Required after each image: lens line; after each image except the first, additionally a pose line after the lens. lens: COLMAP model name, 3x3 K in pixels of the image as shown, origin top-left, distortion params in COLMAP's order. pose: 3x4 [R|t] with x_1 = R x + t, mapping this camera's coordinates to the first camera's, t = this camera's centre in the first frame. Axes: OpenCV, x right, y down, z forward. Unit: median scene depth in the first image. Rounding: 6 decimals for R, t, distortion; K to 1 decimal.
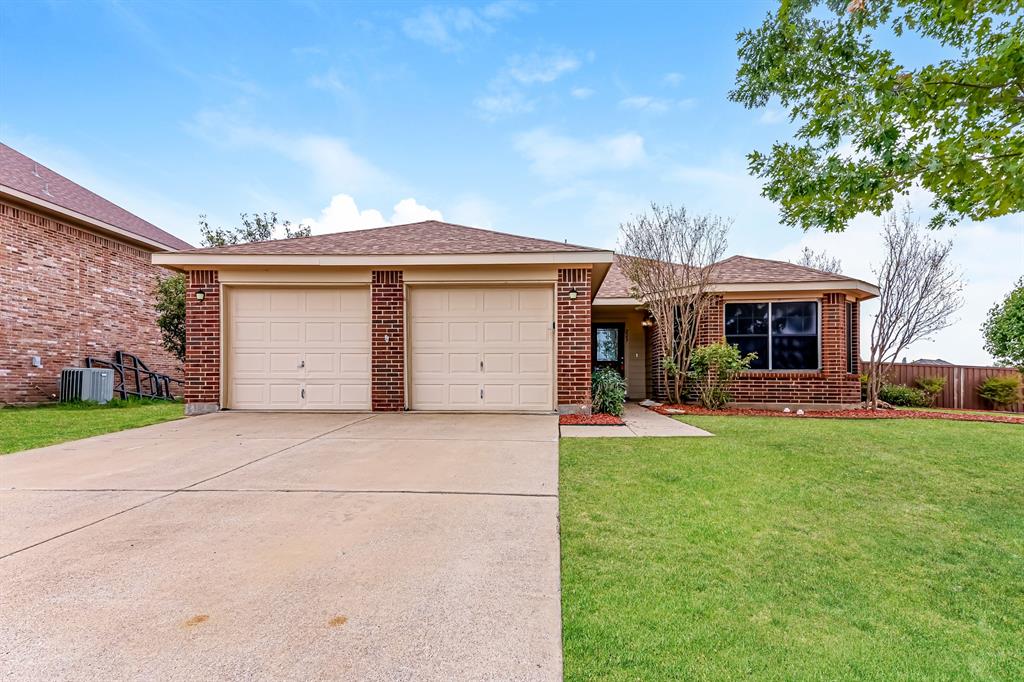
lens RADIAL K [[790.3, 0, 509.1], [0, 790.3, 374.8], [0, 0, 1]] dist [0.263718, -0.002518]
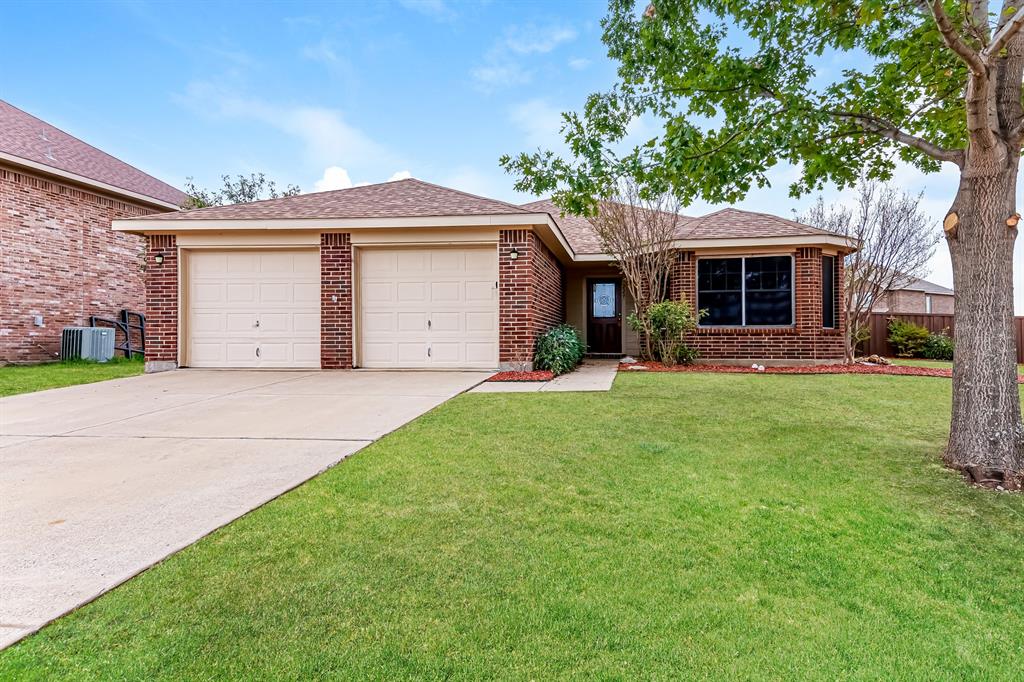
lens RADIAL K [[852.1, 0, 512.0], [0, 852.1, 341.0], [0, 0, 1]] dist [0.273581, 0.003832]
pose [[0.997513, -0.004849, -0.070317, 0.146949], [0.005773, 0.999900, 0.012940, -0.003612], [0.070247, -0.013314, 0.997441, -0.099978]]
